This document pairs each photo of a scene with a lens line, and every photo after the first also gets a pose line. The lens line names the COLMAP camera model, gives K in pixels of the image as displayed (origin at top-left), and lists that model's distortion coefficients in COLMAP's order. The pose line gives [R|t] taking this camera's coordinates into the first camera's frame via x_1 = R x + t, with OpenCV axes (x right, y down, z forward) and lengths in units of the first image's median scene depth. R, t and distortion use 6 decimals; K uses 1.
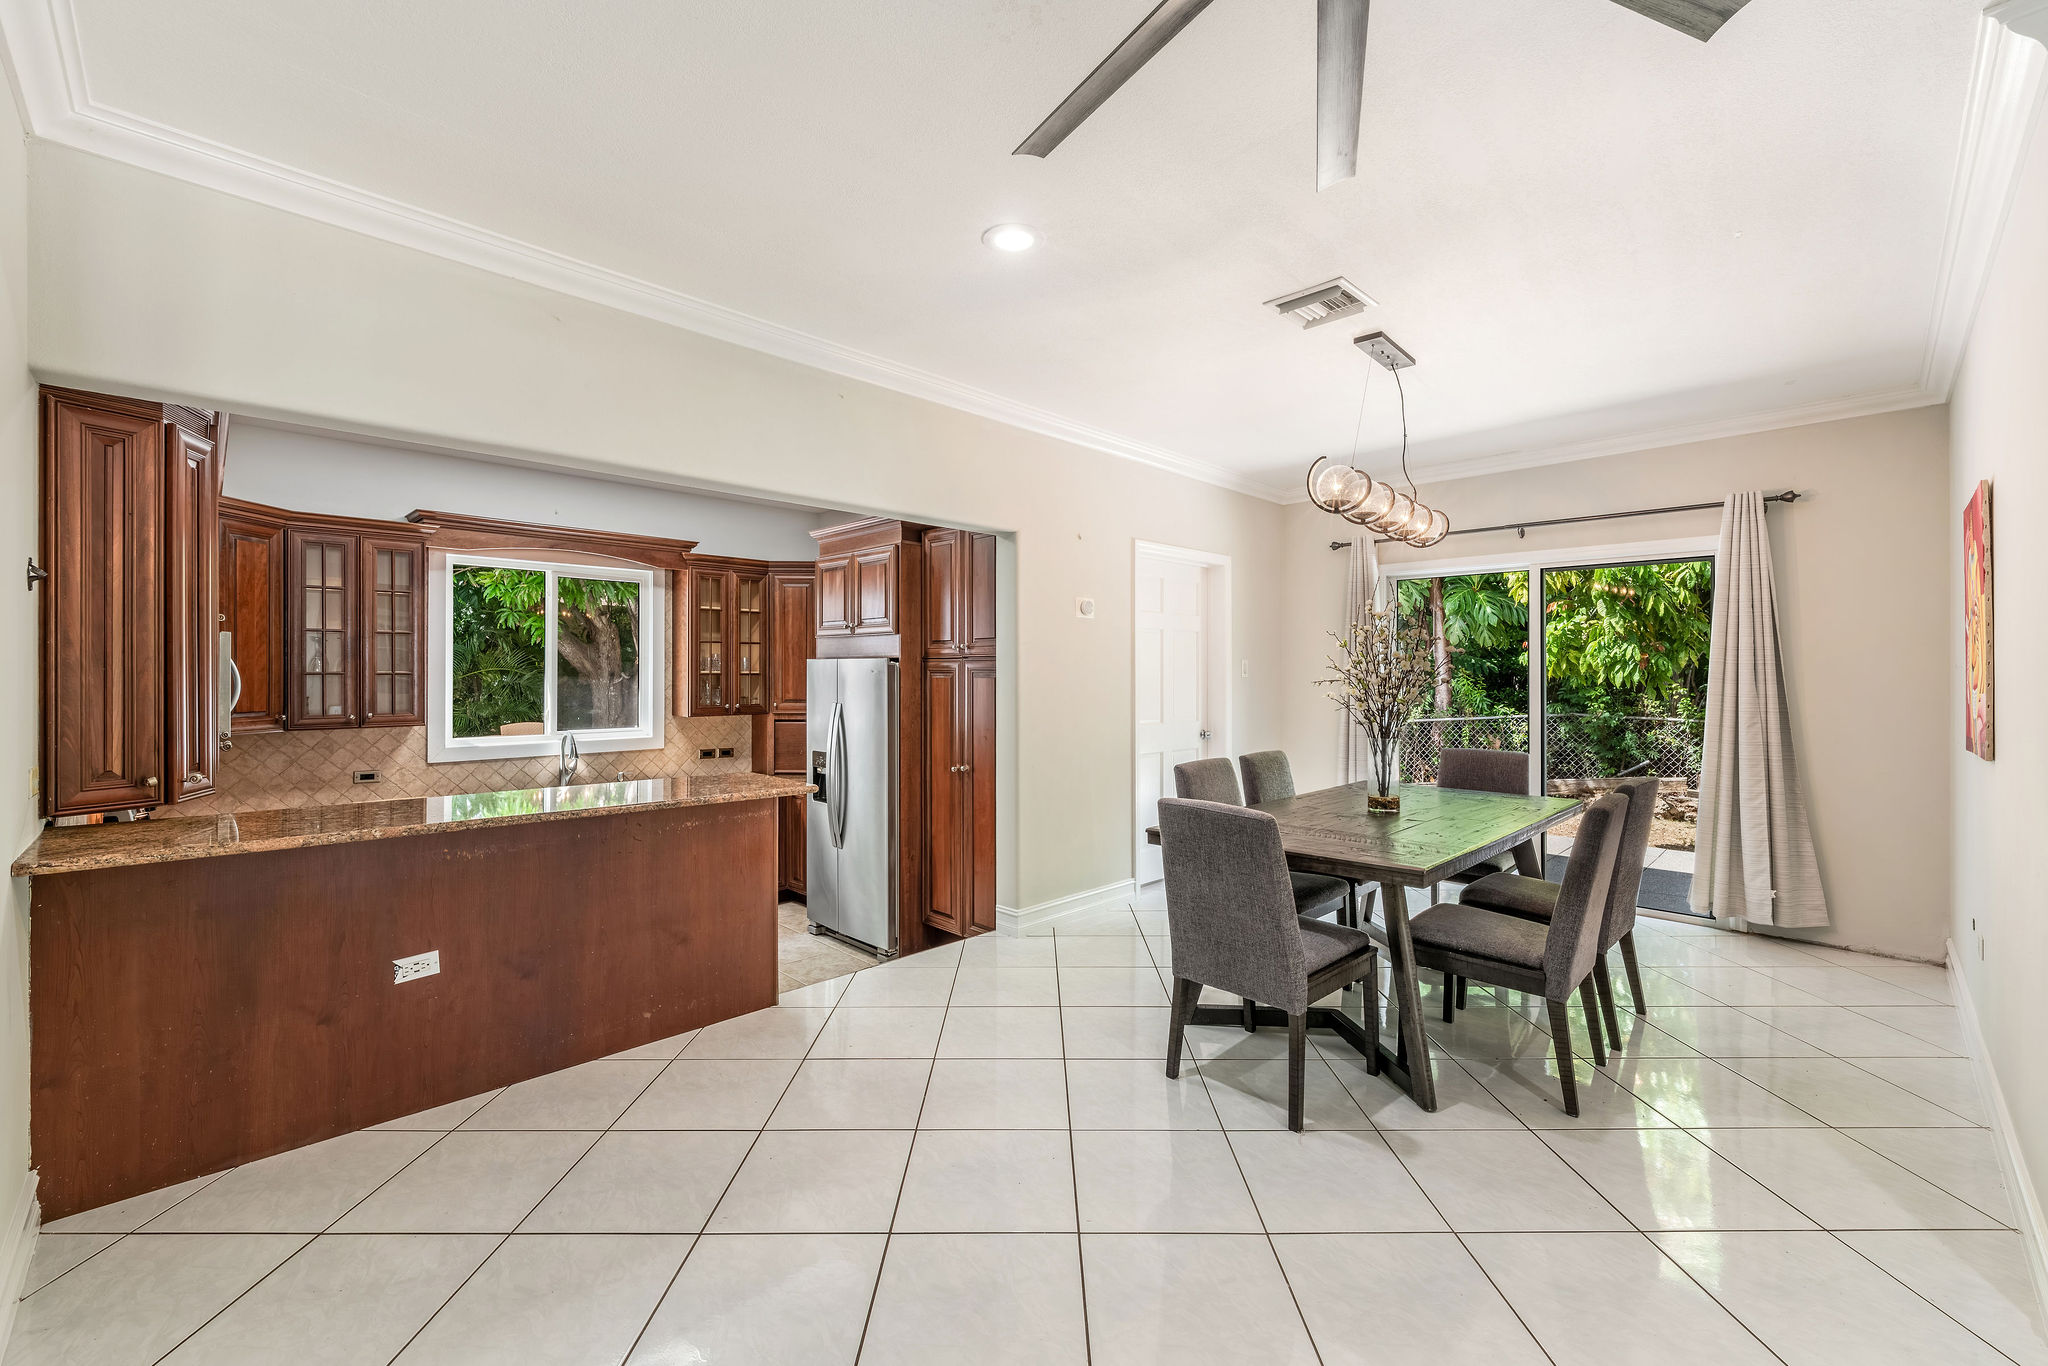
lens RADIAL K [[834.7, 0, 1013.7], [0, 834.7, 678.0], [0, 0, 1]] dist [-0.000414, -0.000781]
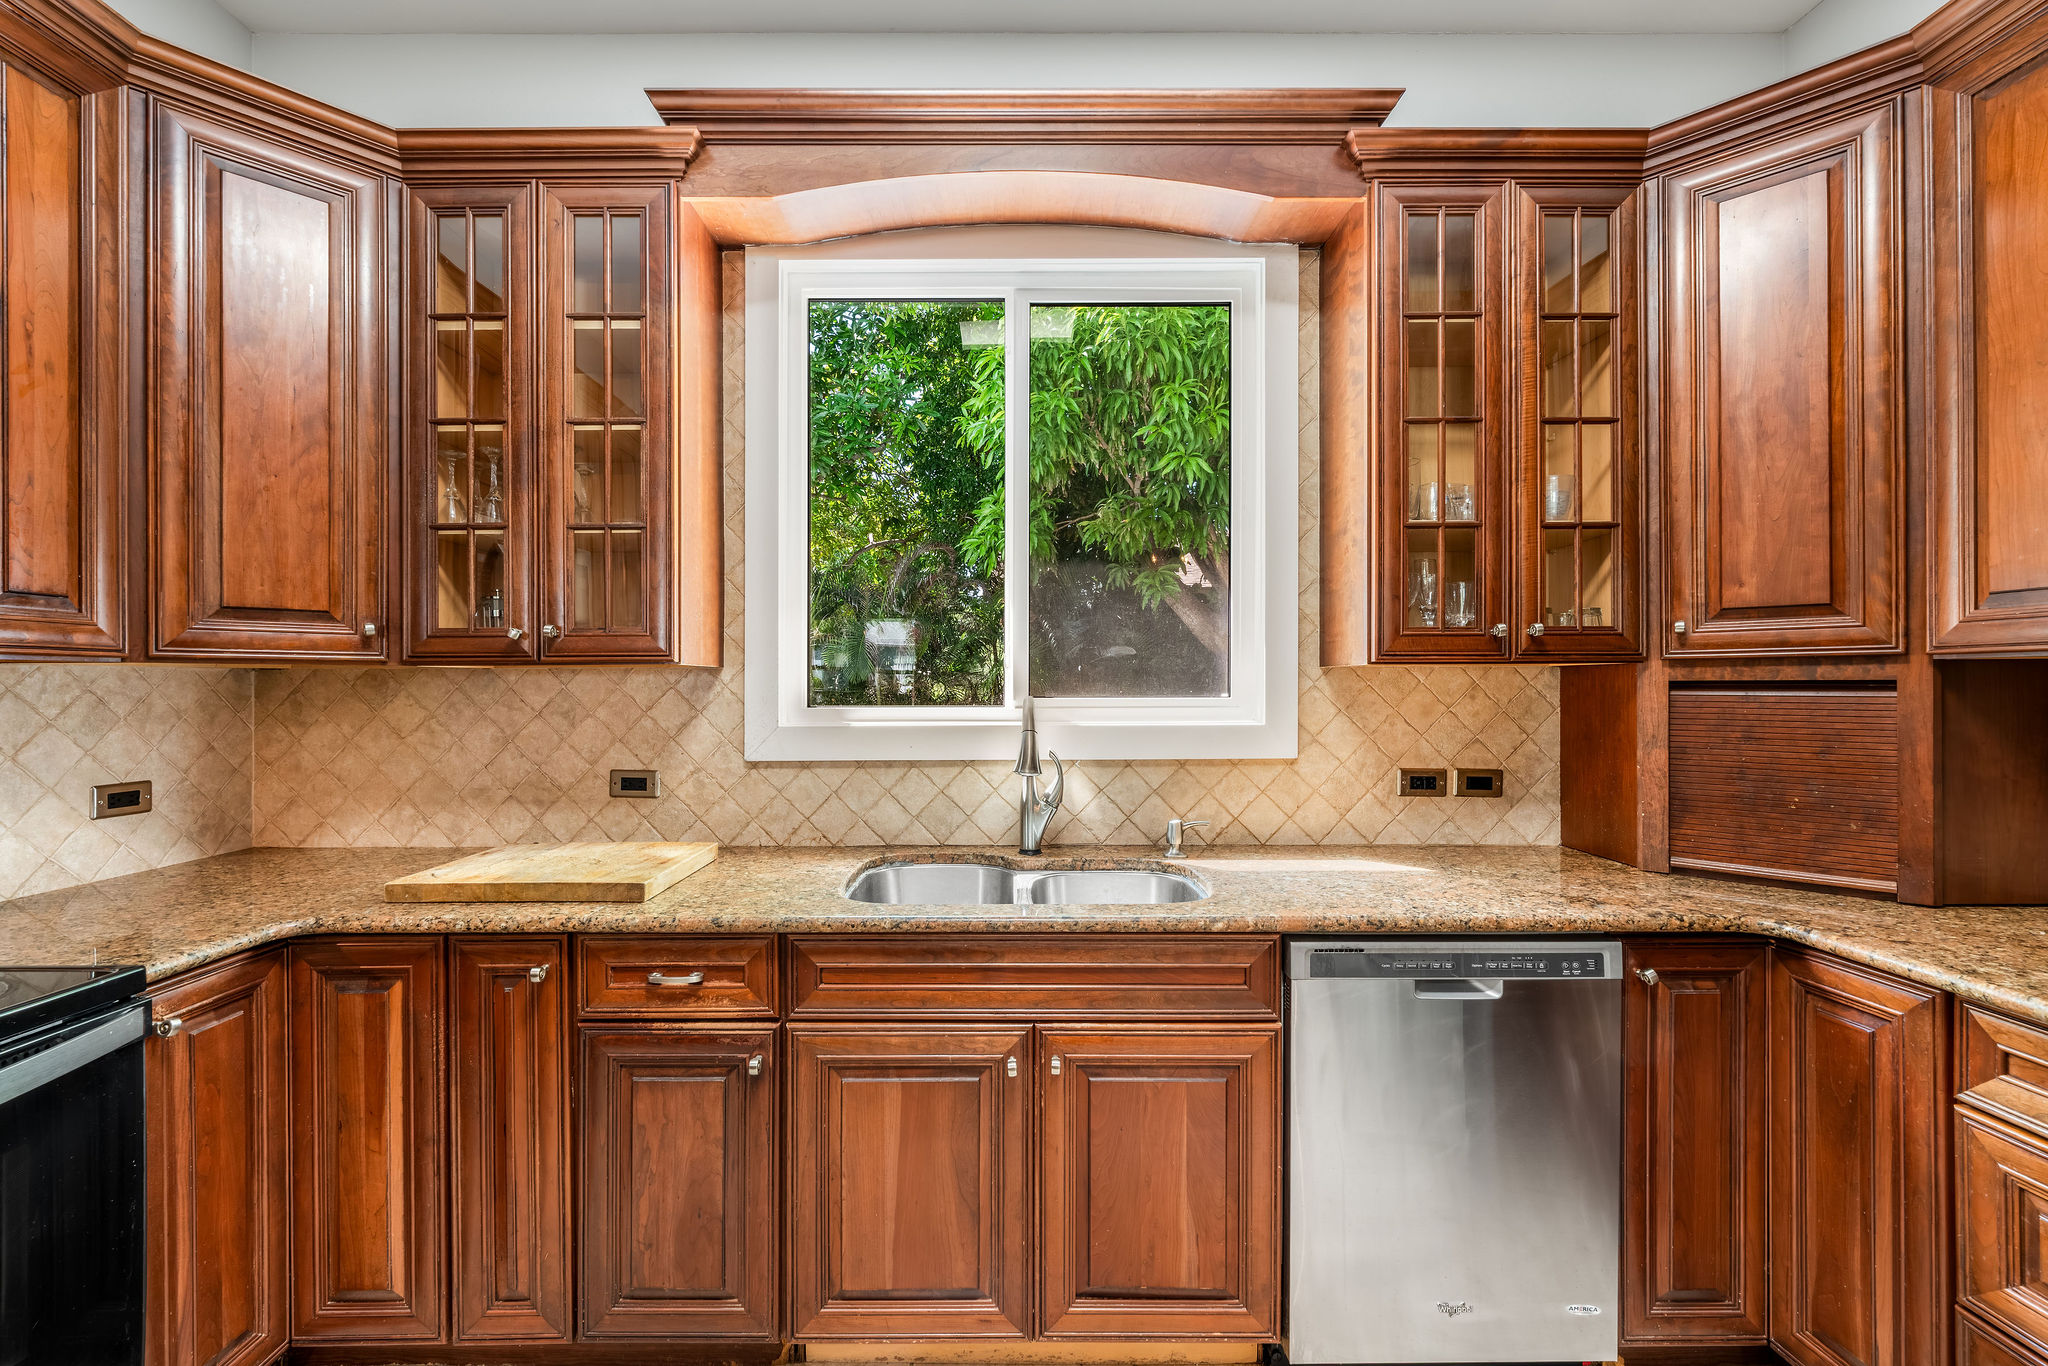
lens RADIAL K [[834.7, 0, 1006.3], [0, 834.7, 676.2], [0, 0, 1]] dist [-0.000414, -0.000781]
pose [[0.723561, -0.006080, -0.690234, -0.275706], [-0.000797, 0.999953, -0.009644, 0.055289], [0.690260, 0.007528, 0.723522, 0.688378]]
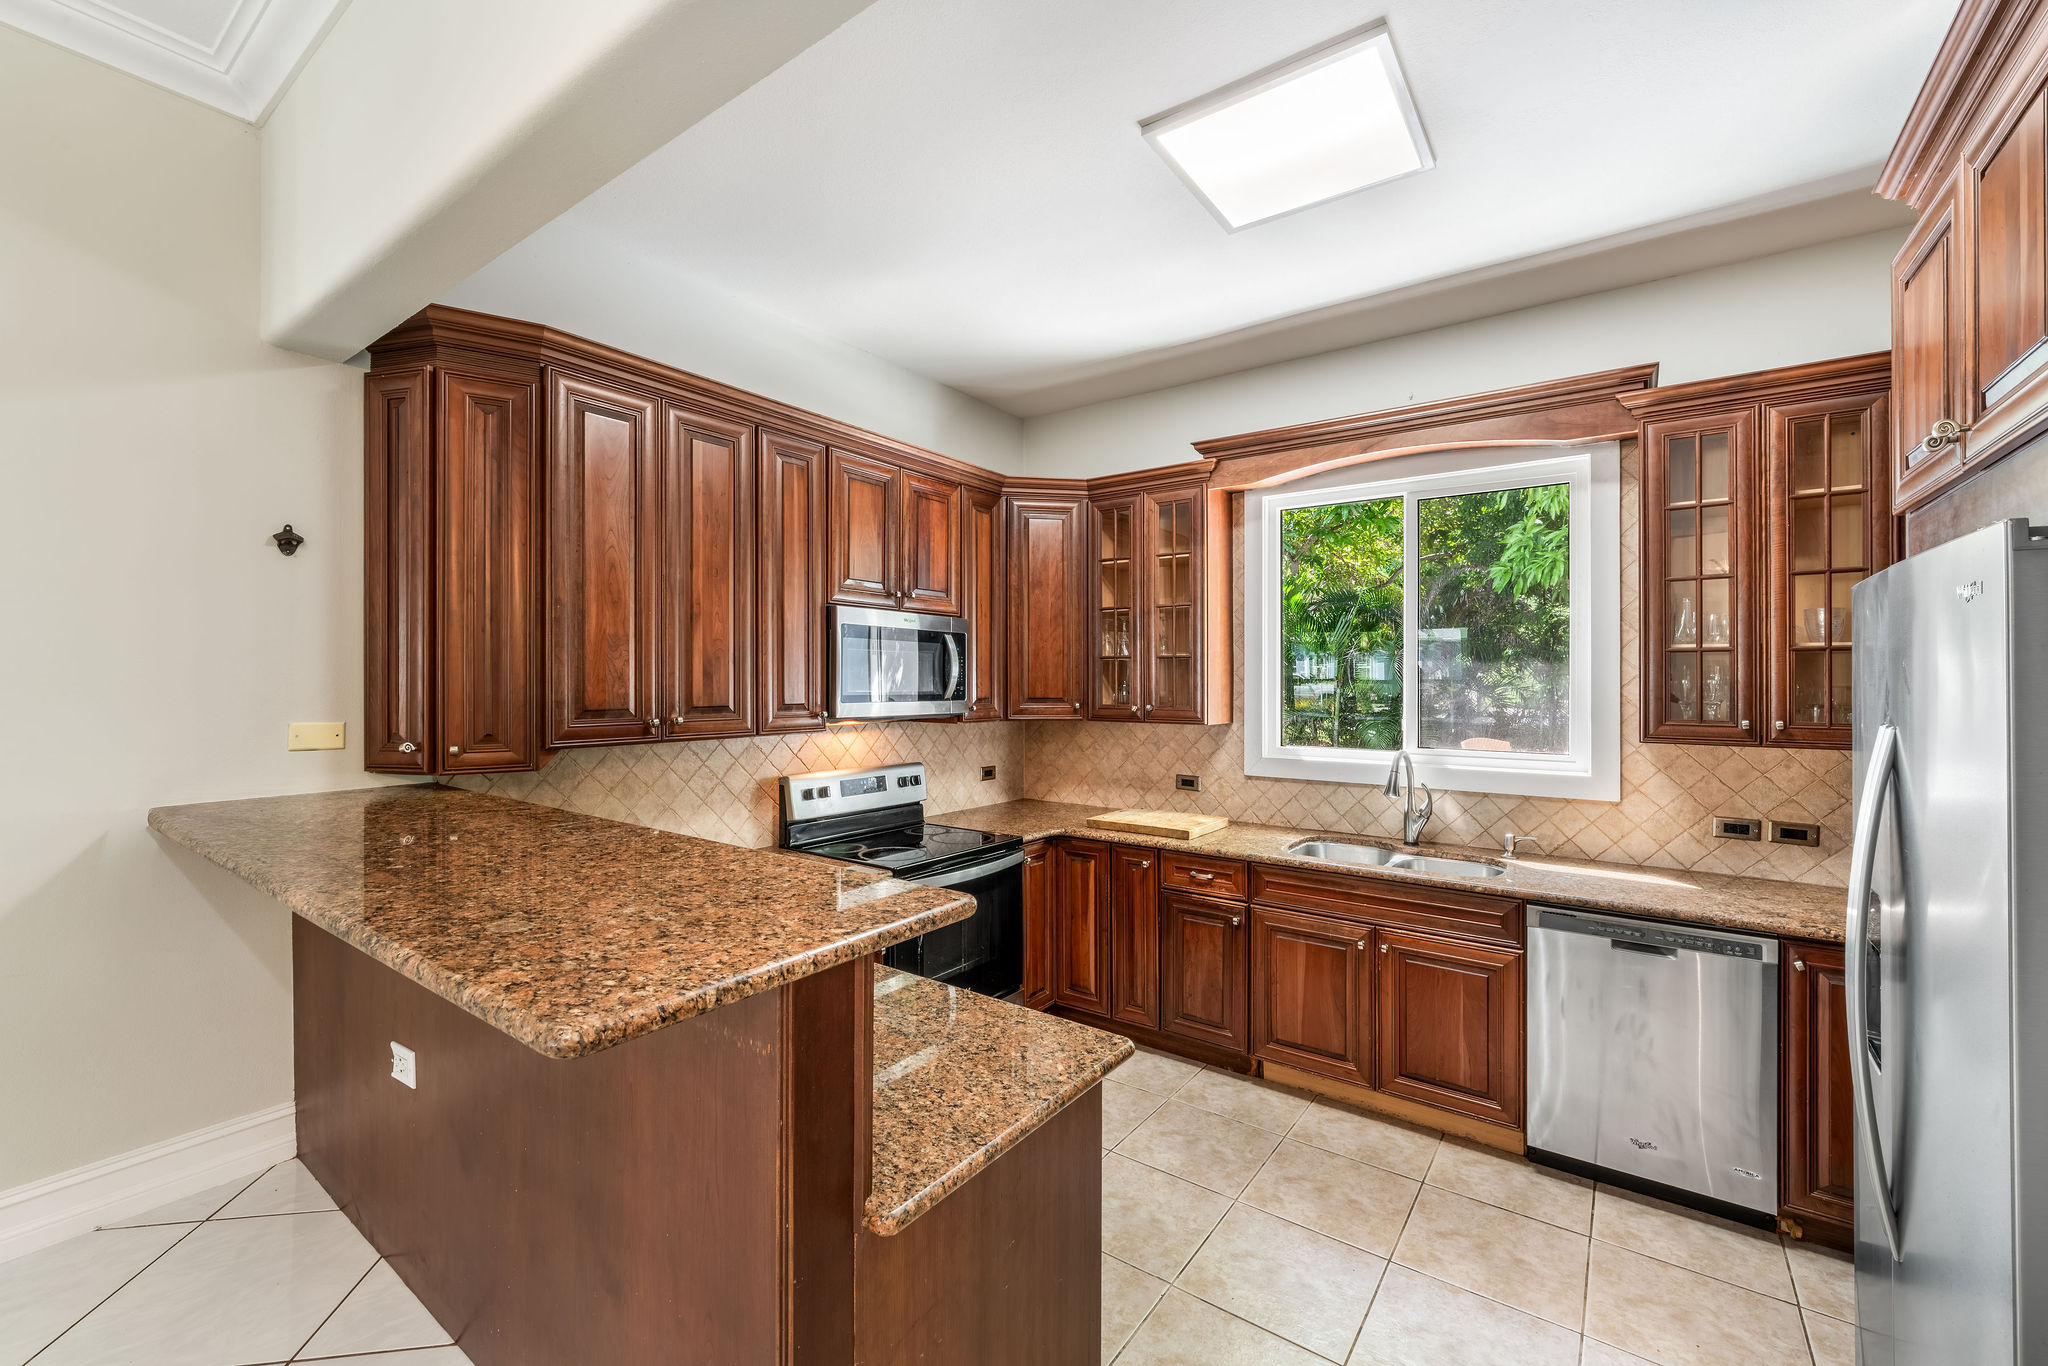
lens RADIAL K [[834.7, 0, 1022.7], [0, 834.7, 673.0], [0, 0, 1]] dist [-0.000414, -0.000781]
pose [[0.172947, -0.004624, -0.984920, 0.013522], [-0.006127, 0.999965, -0.005771, 0.012580], [0.984912, 0.007032, 0.172913, 0.585137]]
